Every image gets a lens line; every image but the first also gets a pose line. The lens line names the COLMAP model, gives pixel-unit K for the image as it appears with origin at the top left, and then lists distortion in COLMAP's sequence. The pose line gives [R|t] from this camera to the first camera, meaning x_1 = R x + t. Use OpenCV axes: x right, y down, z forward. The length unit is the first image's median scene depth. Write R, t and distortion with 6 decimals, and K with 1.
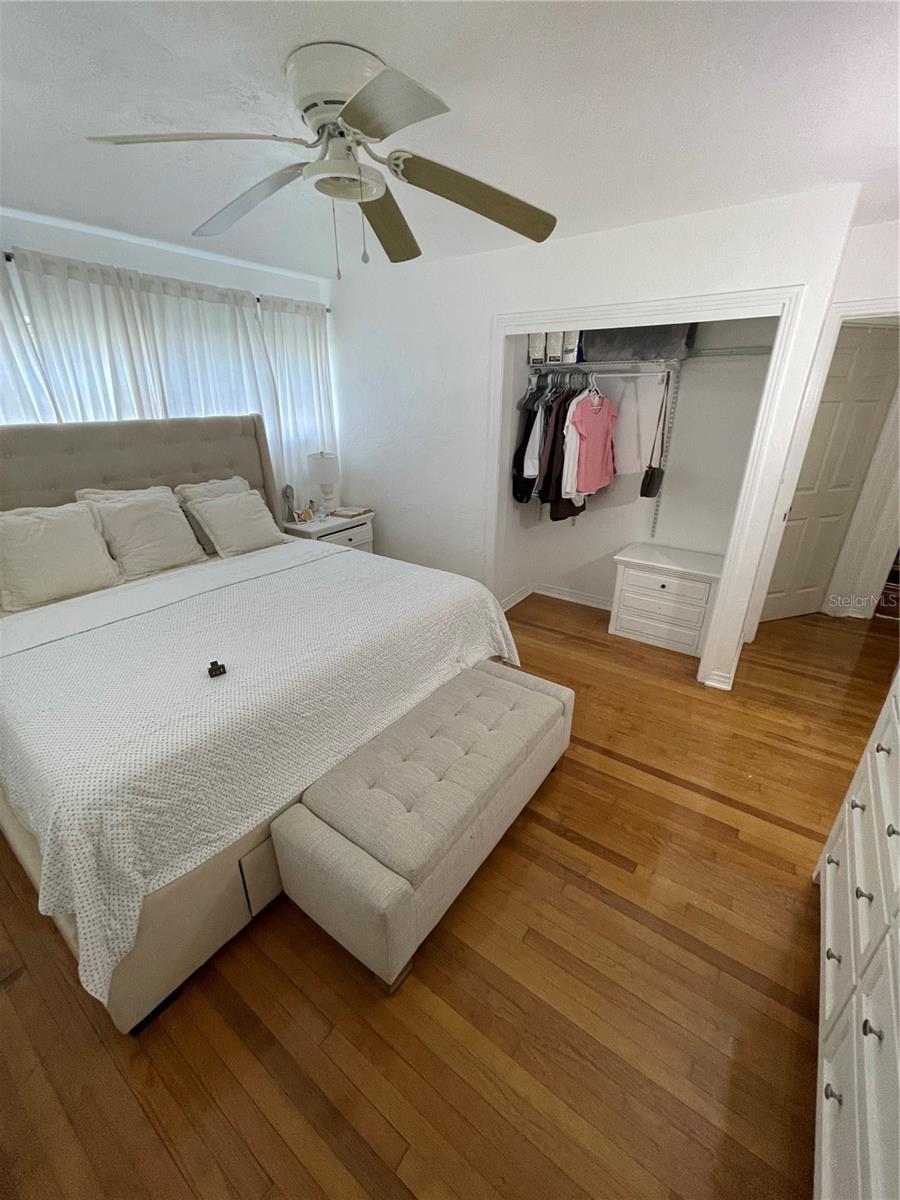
lens RADIAL K [[481.1, 0, 445.9], [0, 481.1, 596.7], [0, 0, 1]] dist [-0.002394, 0.000032]
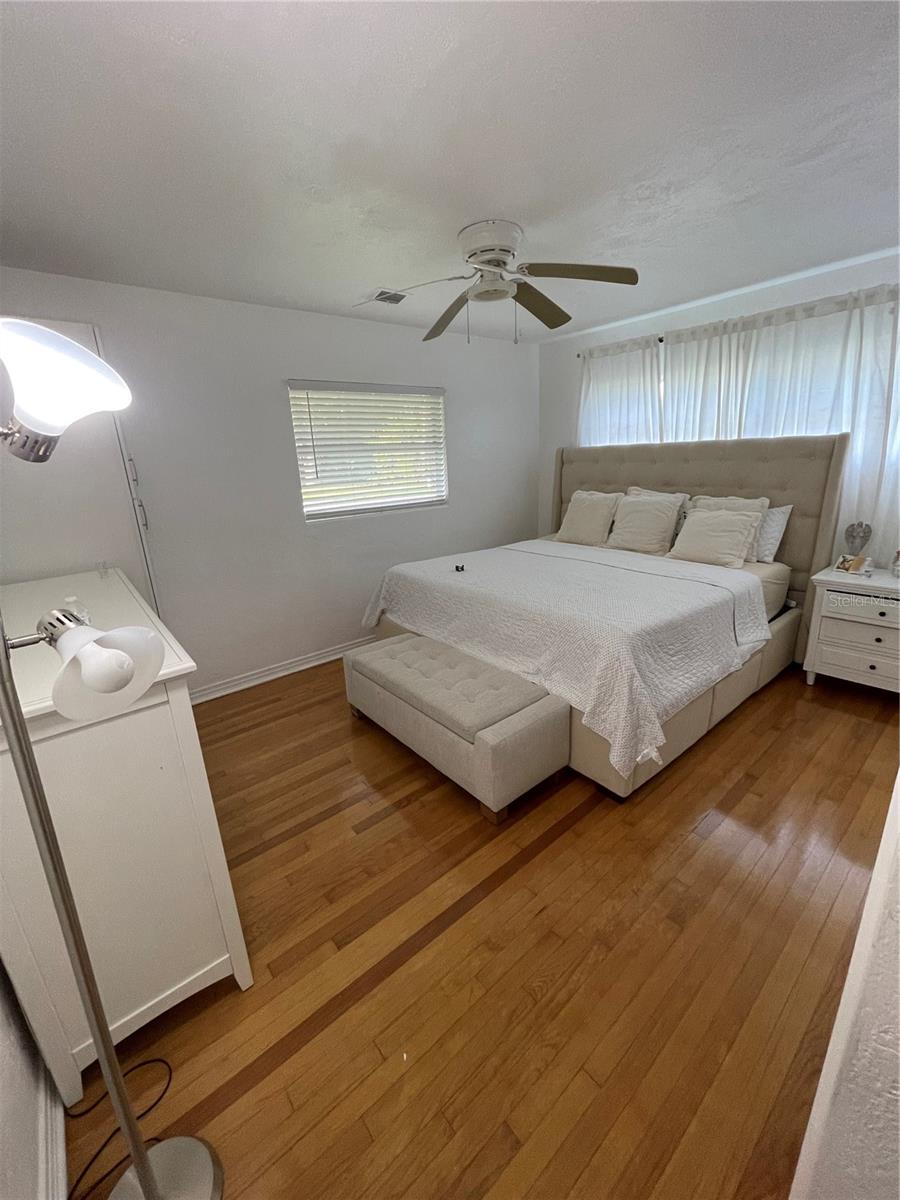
lens RADIAL K [[481.1, 0, 445.9], [0, 481.1, 596.7], [0, 0, 1]] dist [-0.002394, 0.000032]
pose [[-0.251731, 0.288376, -0.923835, 0.784927], [-0.327164, 0.873021, 0.361661, -0.251677], [0.910821, 0.393287, -0.125420, 0.717918]]
